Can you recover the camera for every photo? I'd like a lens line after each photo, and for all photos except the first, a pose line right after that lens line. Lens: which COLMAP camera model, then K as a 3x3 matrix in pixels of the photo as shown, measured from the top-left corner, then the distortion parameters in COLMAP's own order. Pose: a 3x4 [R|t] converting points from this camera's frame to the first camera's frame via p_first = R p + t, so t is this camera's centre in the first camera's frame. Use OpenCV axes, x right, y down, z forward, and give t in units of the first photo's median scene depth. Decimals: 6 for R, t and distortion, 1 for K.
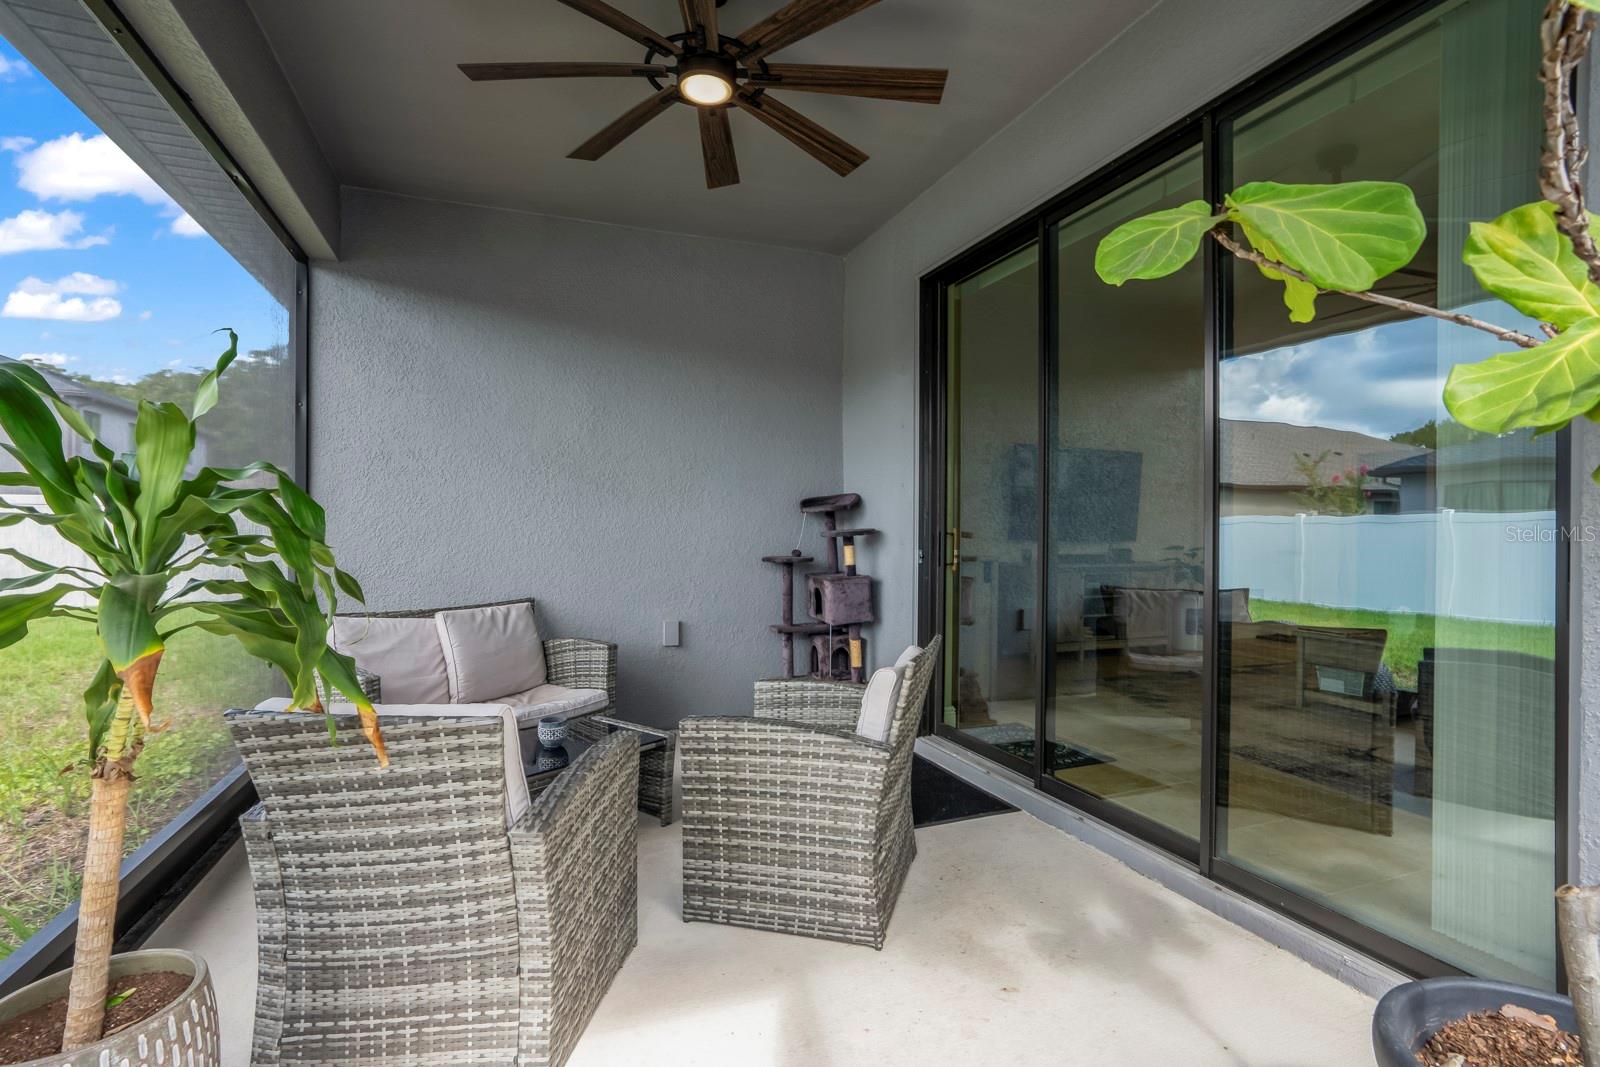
lens RADIAL K [[773.3, 0, 804.6], [0, 773.3, 550.4], [0, 0, 1]] dist [-0.056323, 0.034060]
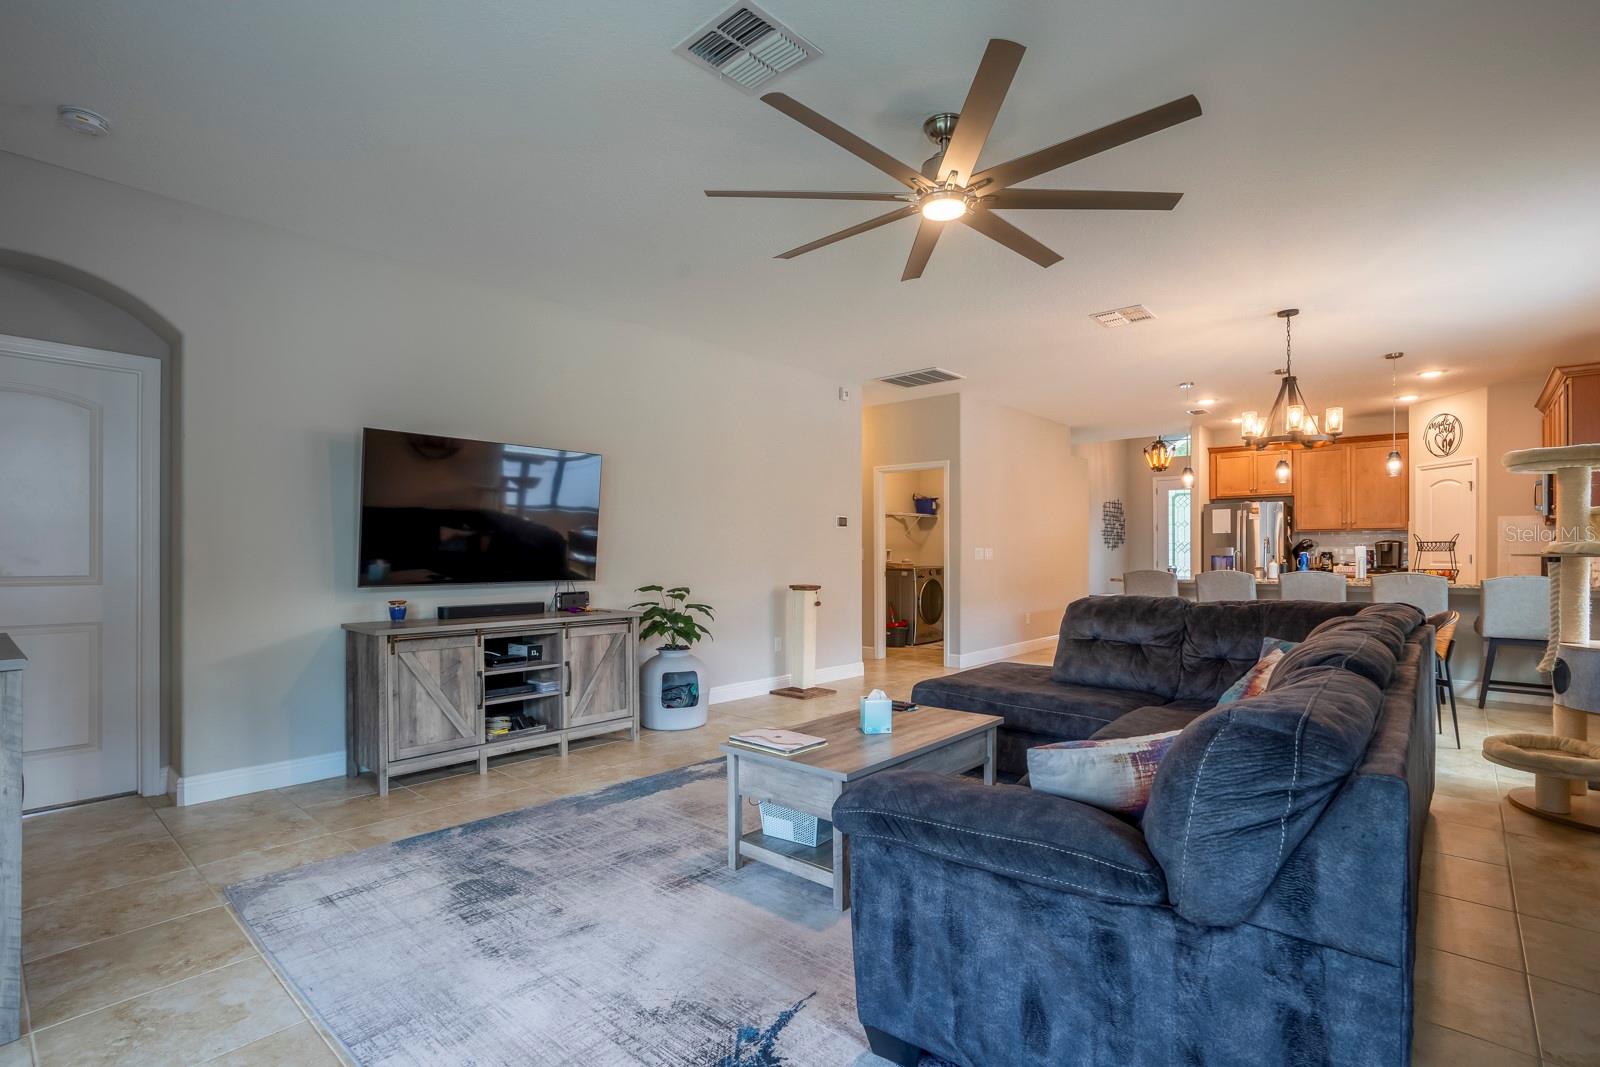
lens RADIAL K [[754.5, 0, 791.4], [0, 754.5, 559.8], [0, 0, 1]] dist [-0.032889, 0.000491]
pose [[0.899183, -0.011901, 0.437411, 0.869358], [0.014399, 0.999893, -0.002395, -0.082018], [-0.437336, 0.008451, 0.899258, 0.867023]]
